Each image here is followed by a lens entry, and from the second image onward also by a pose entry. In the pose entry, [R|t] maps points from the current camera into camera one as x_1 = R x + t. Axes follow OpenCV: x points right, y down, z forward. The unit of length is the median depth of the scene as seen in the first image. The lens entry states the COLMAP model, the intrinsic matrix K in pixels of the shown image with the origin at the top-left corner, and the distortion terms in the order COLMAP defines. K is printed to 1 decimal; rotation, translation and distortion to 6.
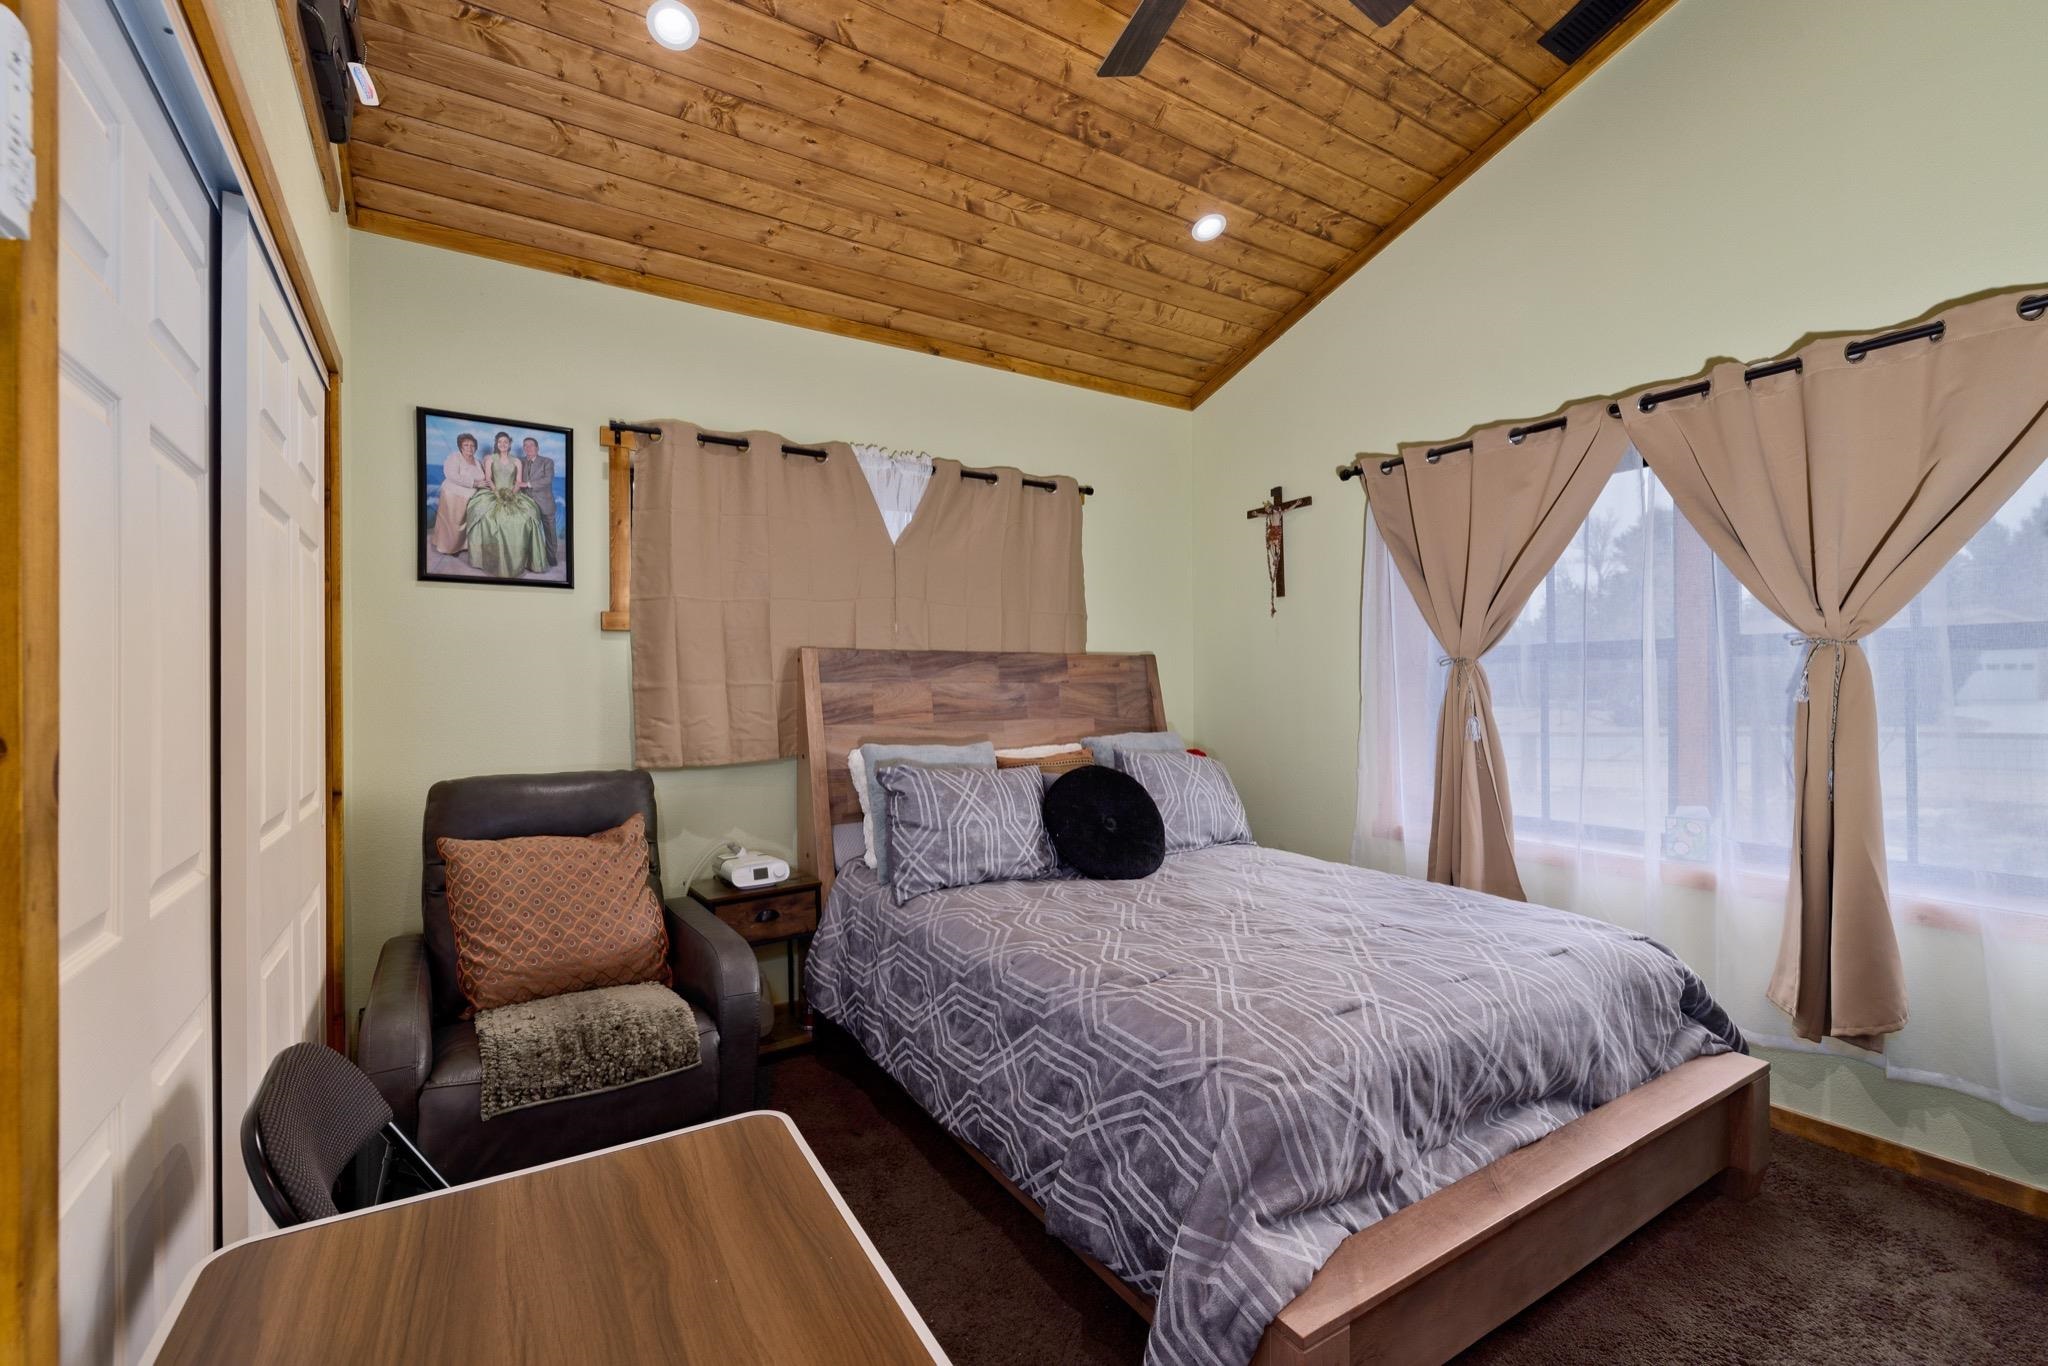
lens RADIAL K [[867.2, 0, 1010.0], [0, 867.2, 669.5], [0, 0, 1]] dist [-0.000100, 0.000528]
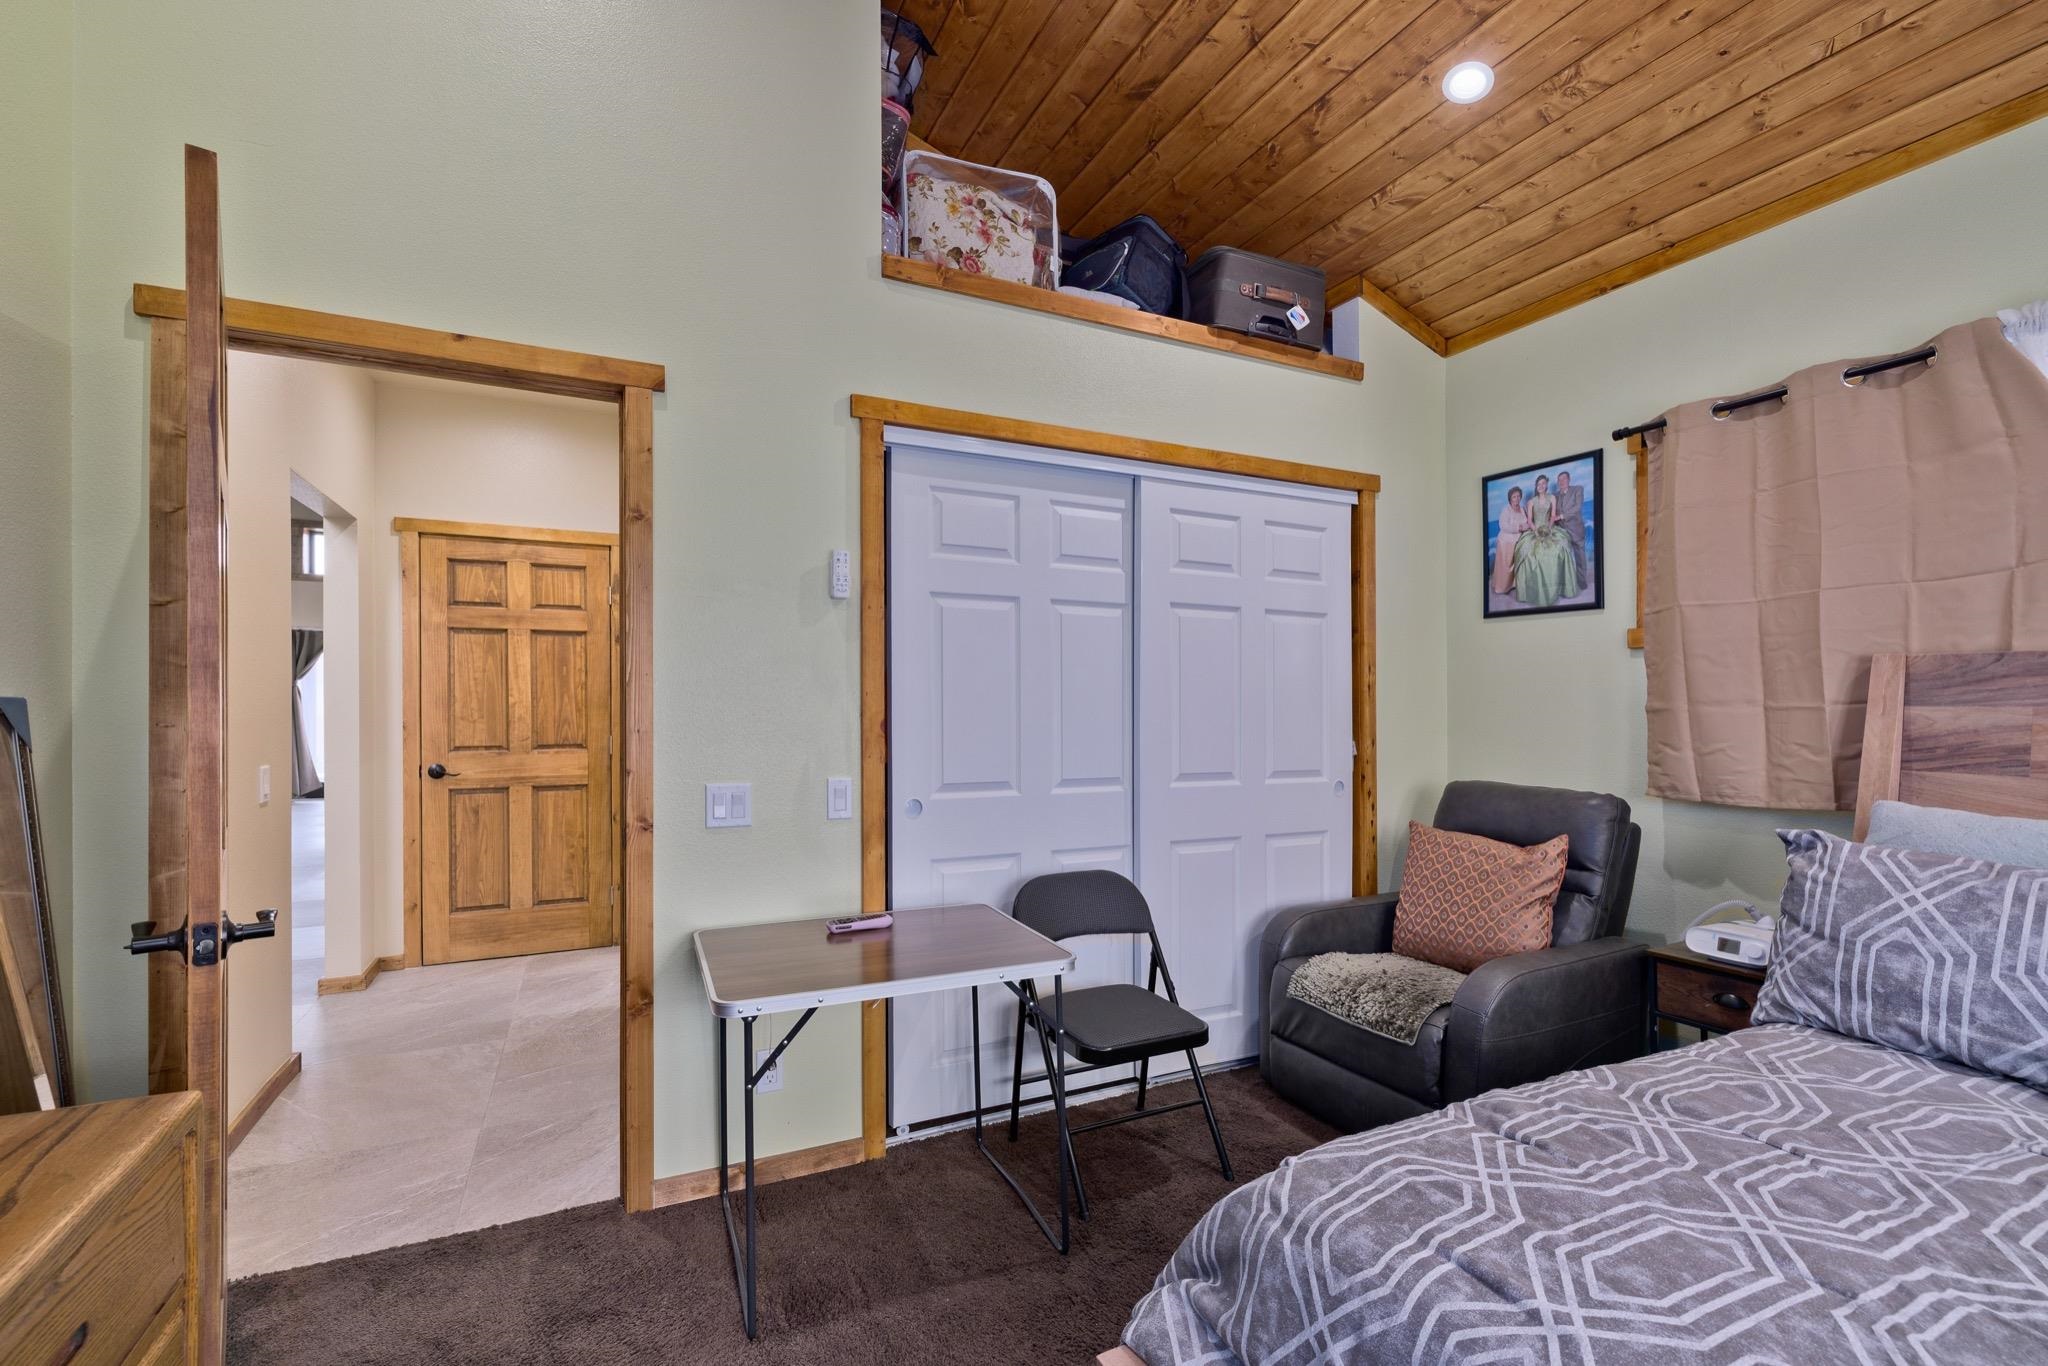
lens RADIAL K [[896.2, 0, 1008.4], [0, 896.2, 698.1], [0, 0, 1]] dist [0.003410, -0.000683]
pose [[-0.135141, 0.003030, -0.990822, 0.622441], [0.011561, 0.999932, 0.001481, 0.000492], [0.990759, -0.011254, -0.135166, 0.467523]]
